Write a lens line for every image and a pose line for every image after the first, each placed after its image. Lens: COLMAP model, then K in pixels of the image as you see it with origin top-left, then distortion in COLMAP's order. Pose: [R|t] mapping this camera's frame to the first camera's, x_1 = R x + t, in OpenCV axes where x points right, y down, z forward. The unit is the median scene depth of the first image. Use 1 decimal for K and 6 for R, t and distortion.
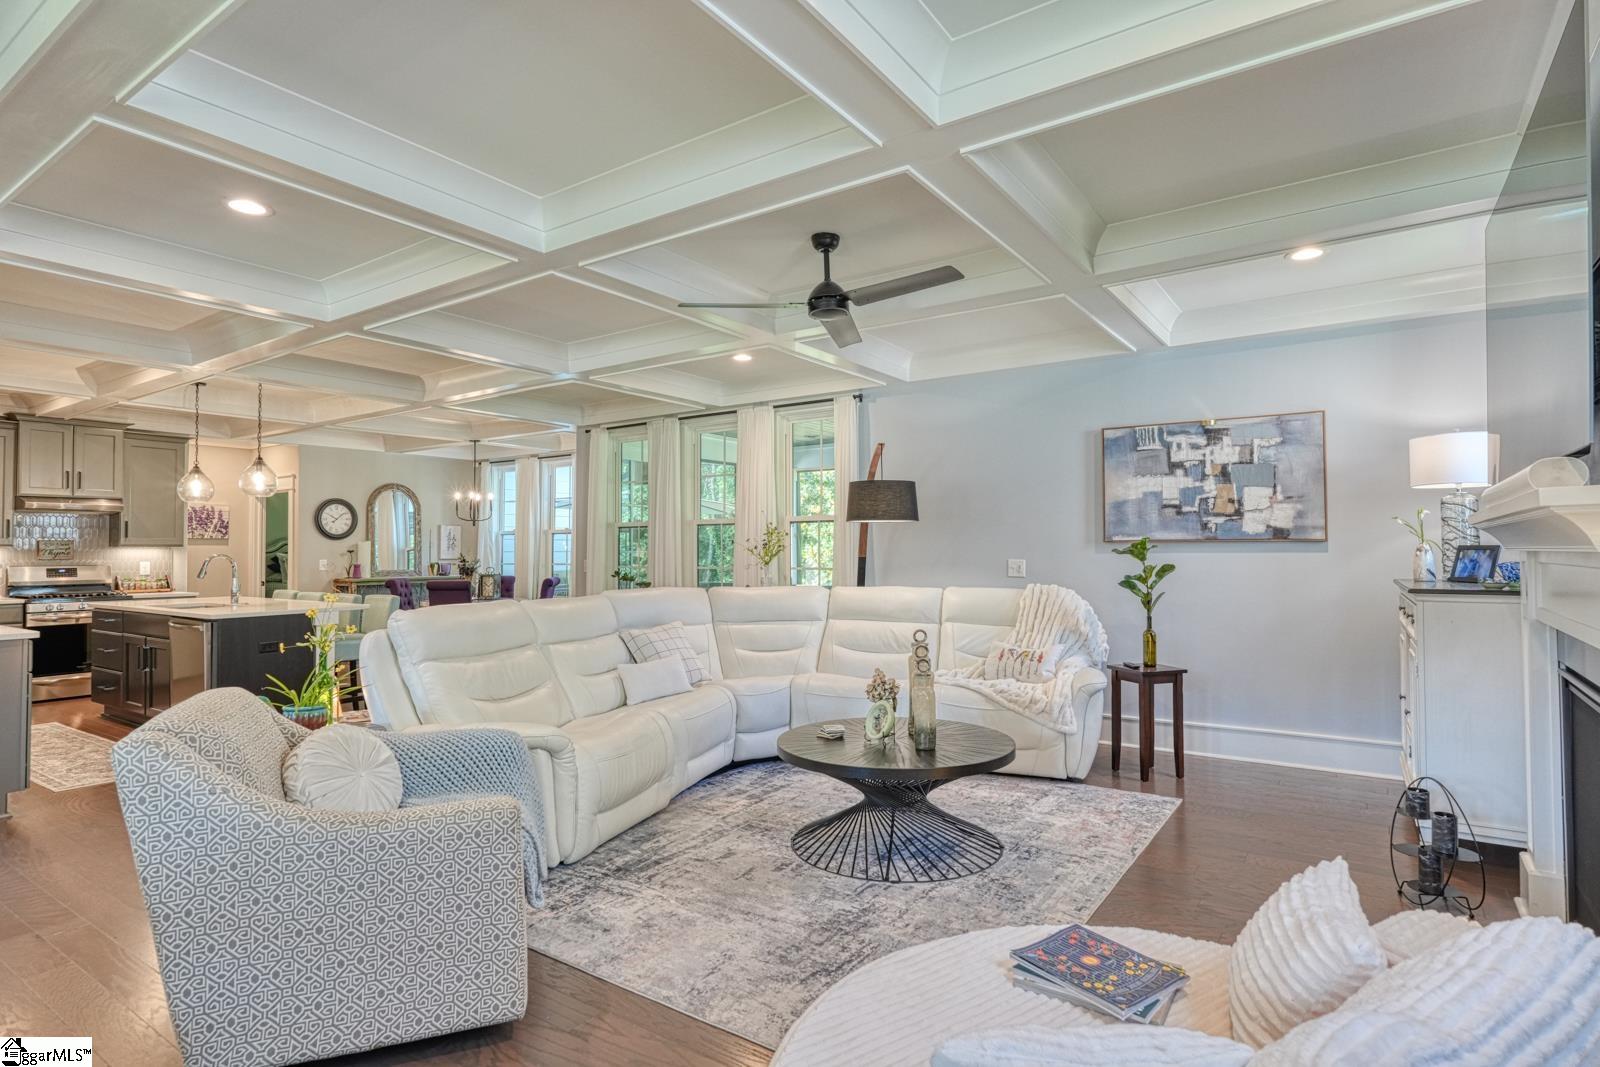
lens RADIAL K [[845.4, 0, 796.5], [0, 845.4, 535.6], [0, 0, 1]] dist [-0.002565, -0.000433]
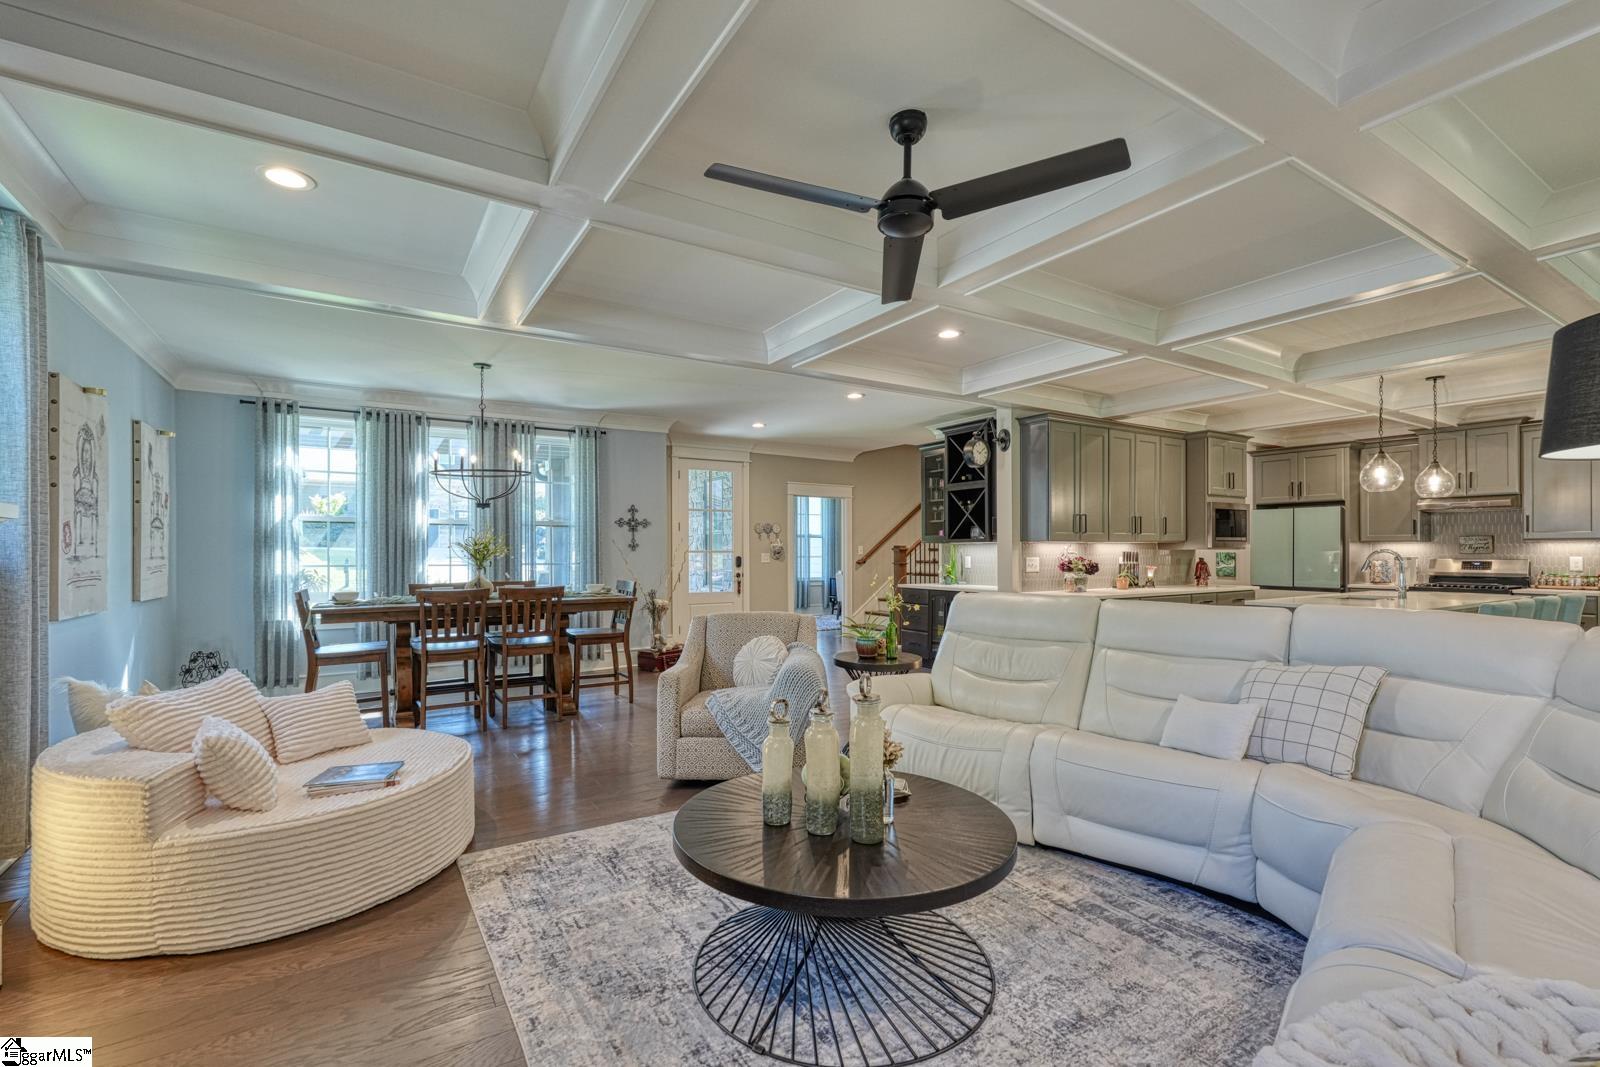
lens RADIAL K [[703.7, 0, 794.9], [0, 703.7, 544.9], [0, 0, 1]] dist [-0.001034, 0.000322]
pose [[-0.393295, -0.002182, -0.919410, 0.533243], [0.020652, 0.999724, -0.011207, 0.016747], [0.919180, -0.023395, -0.393142, 0.953598]]
